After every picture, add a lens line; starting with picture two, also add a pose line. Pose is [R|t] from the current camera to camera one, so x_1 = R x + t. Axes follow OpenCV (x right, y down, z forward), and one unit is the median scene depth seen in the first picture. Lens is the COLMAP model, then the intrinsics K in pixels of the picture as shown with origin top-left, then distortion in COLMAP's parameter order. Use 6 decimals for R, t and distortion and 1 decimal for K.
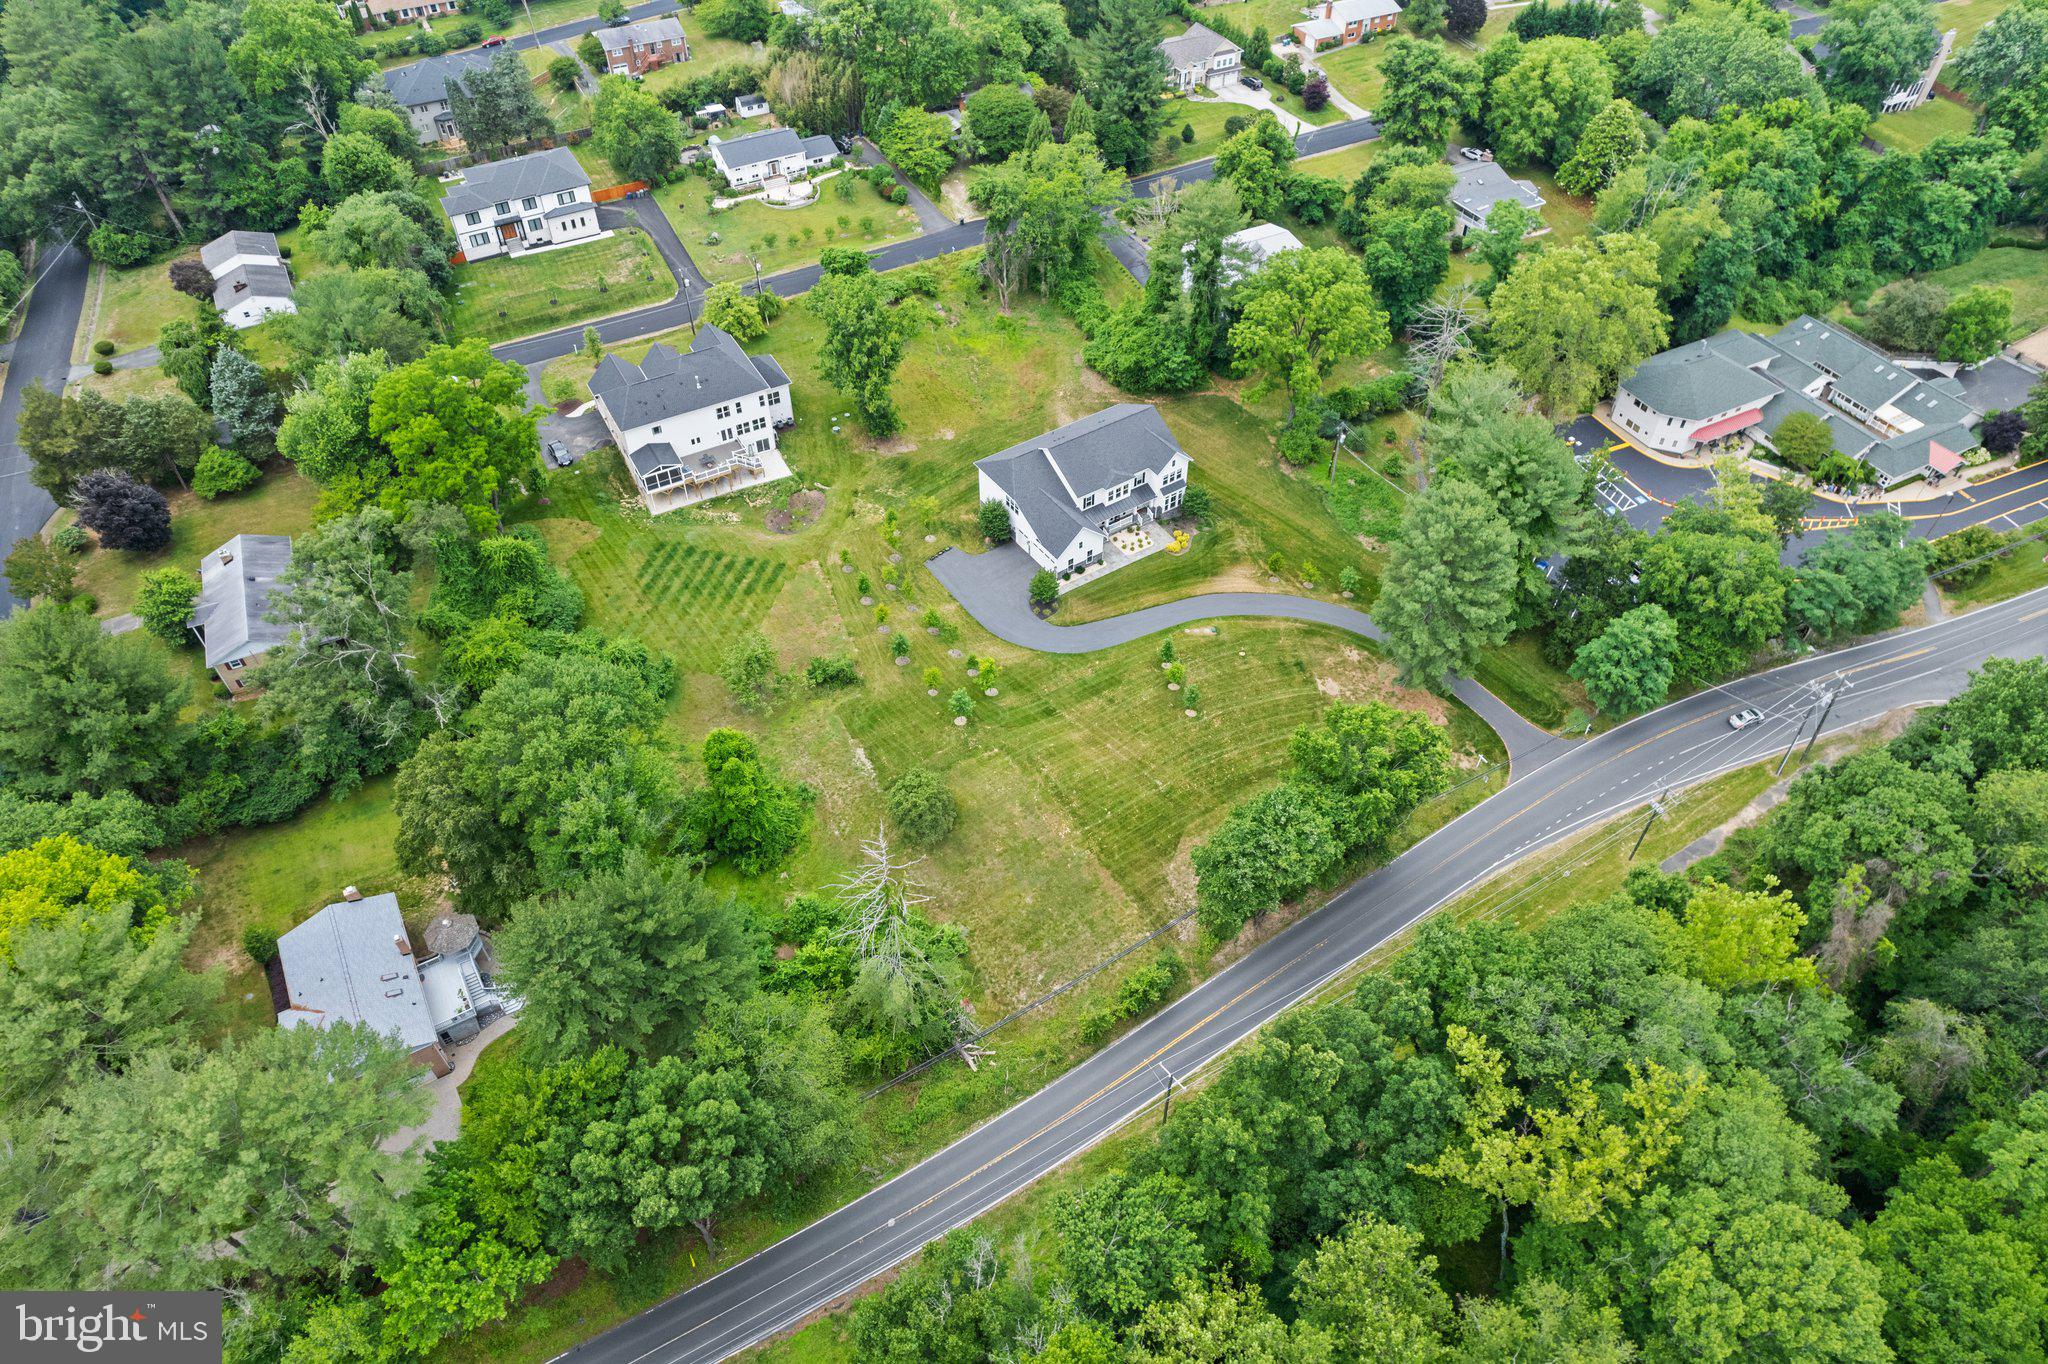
lens RADIAL K [[1333.7, 0, 1028.3], [0, 1333.7, 675.5], [0, 0, 1]] dist [-0.085098, 0.077082]
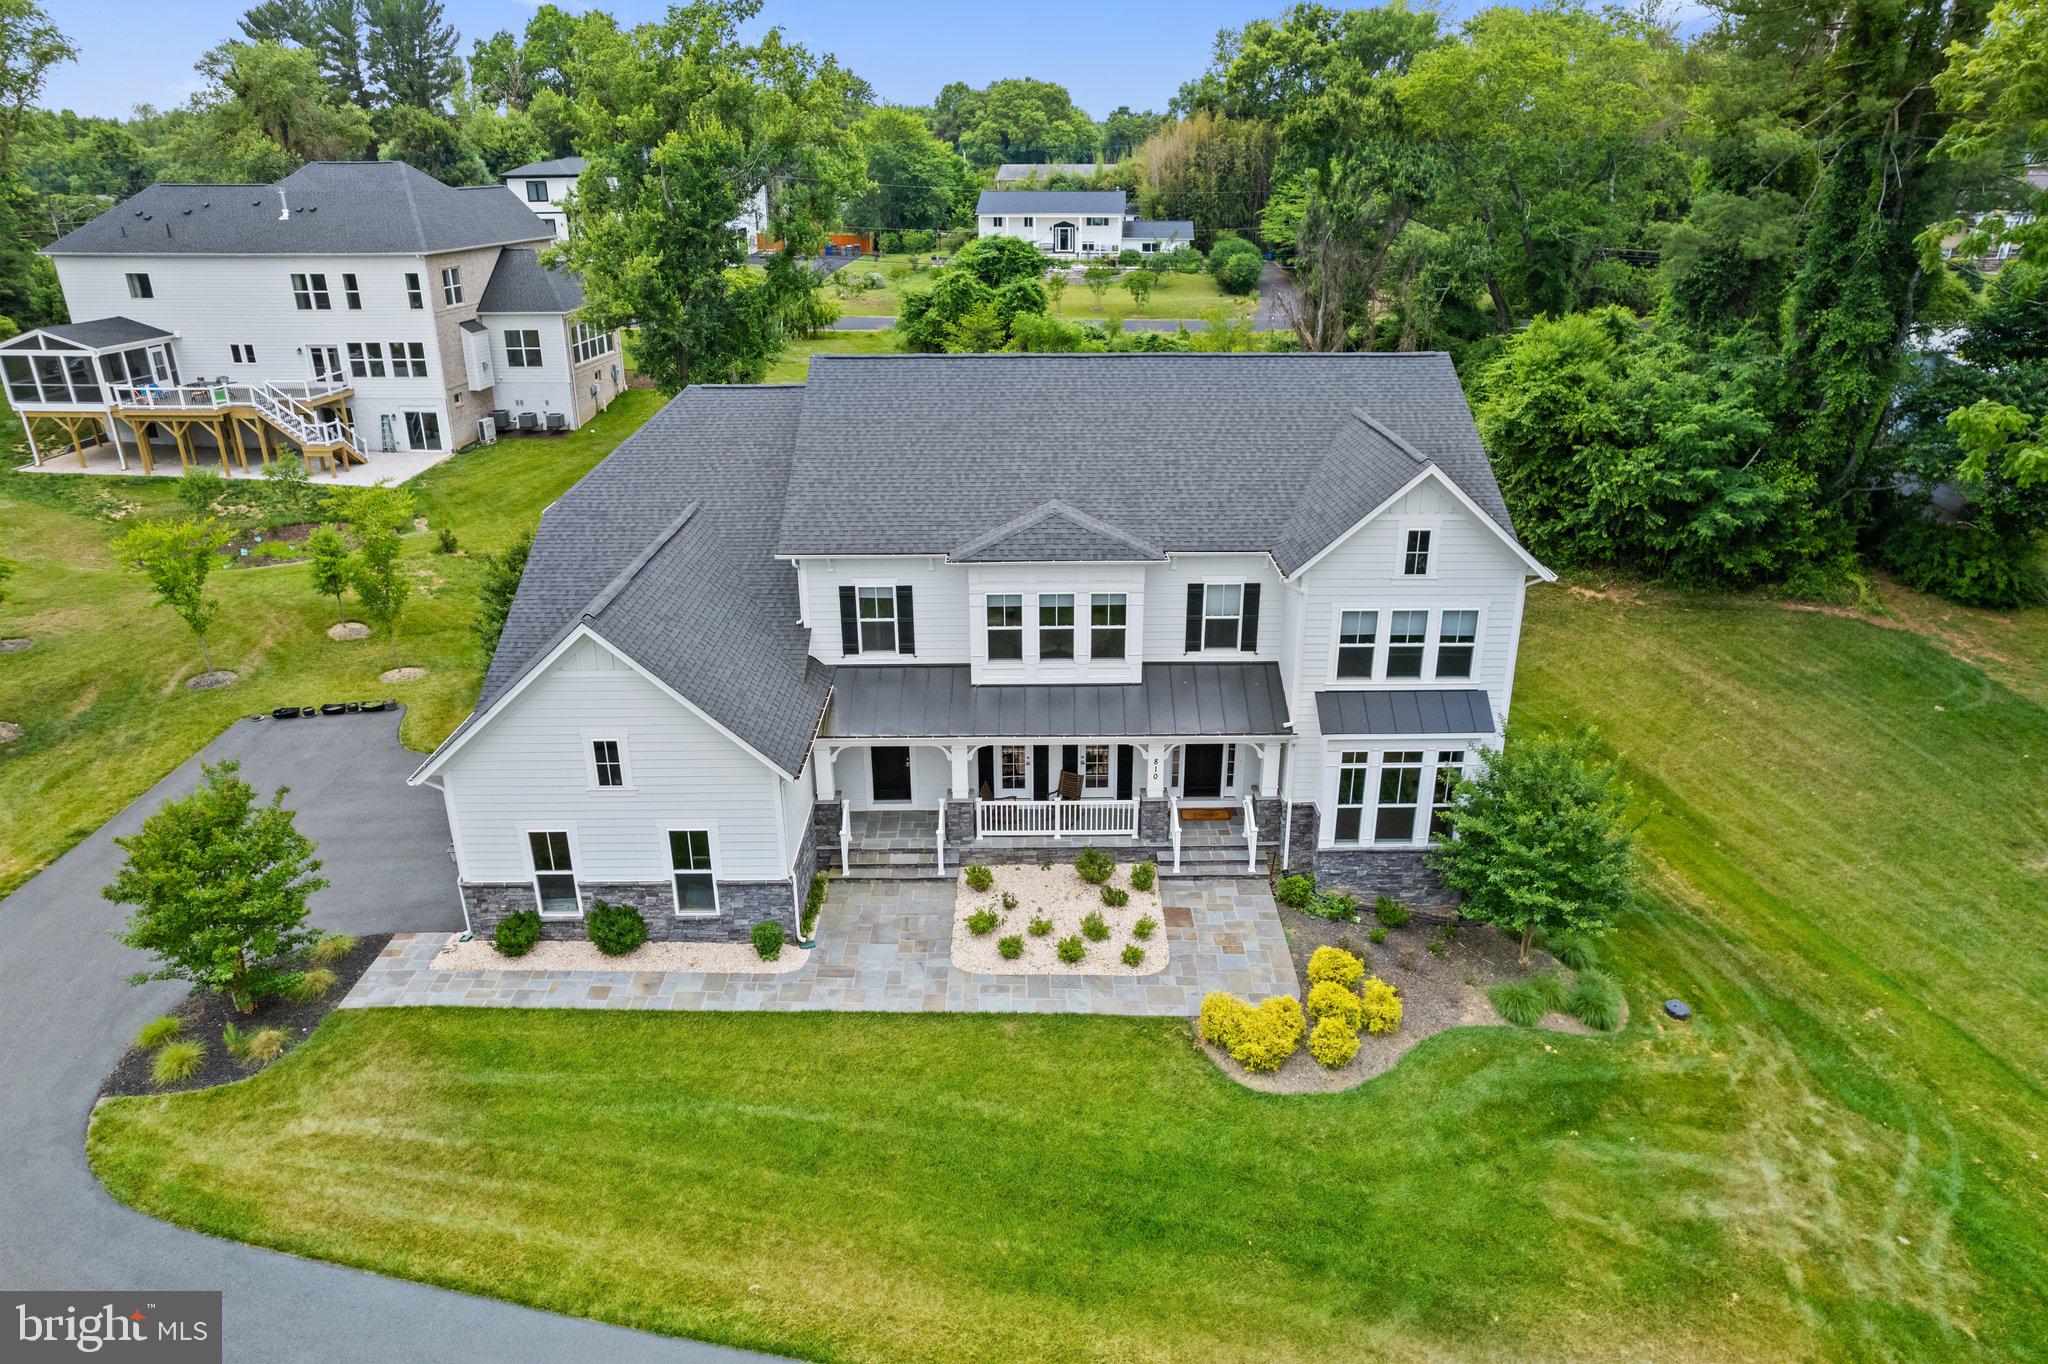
lens RADIAL K [[1305.2, 0, 1031.1], [0, 1305.2, 678.9], [0, 0, 1]] dist [-0.037559, 0.000880]
pose [[0.832972, 0.205045, -0.513920, 0.149787], [-0.393458, 0.872540, -0.289596, -0.074951], [0.389035, 0.443431, 0.807478, 0.816901]]
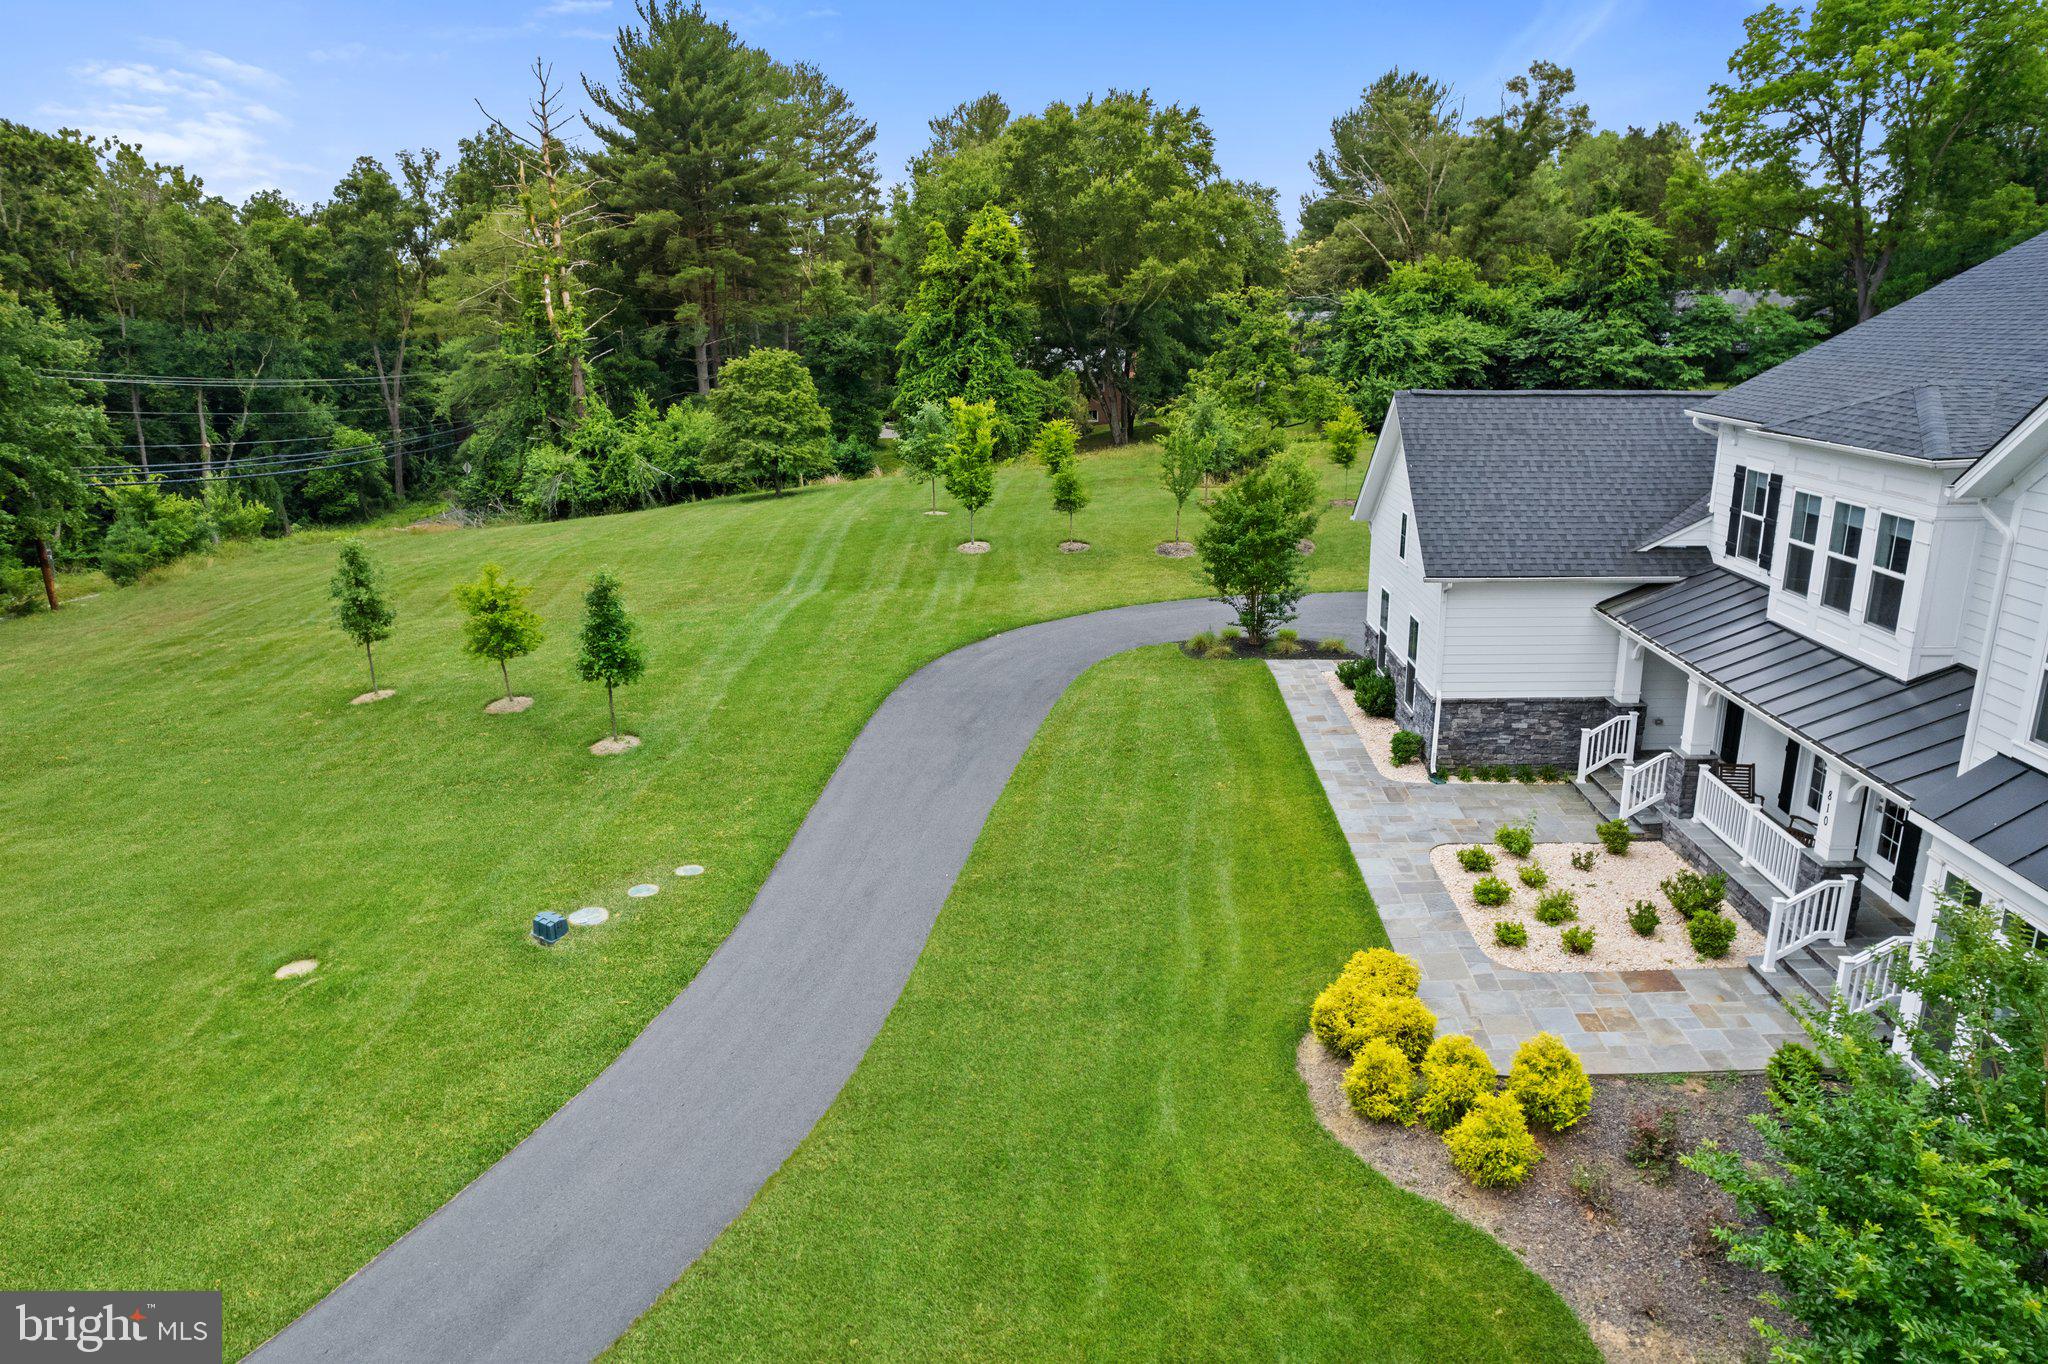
lens RADIAL K [[1330.5, 0, 1024.0], [0, 1330.5, 682.0], [0, 0, 1]] dist [-0.116262, 0.108154]
pose [[-0.604362, 0.228513, -0.763236, 0.192617], [-0.556074, 0.565059, 0.609501, -0.153154], [0.570552, 0.792774, -0.214430, 0.943860]]
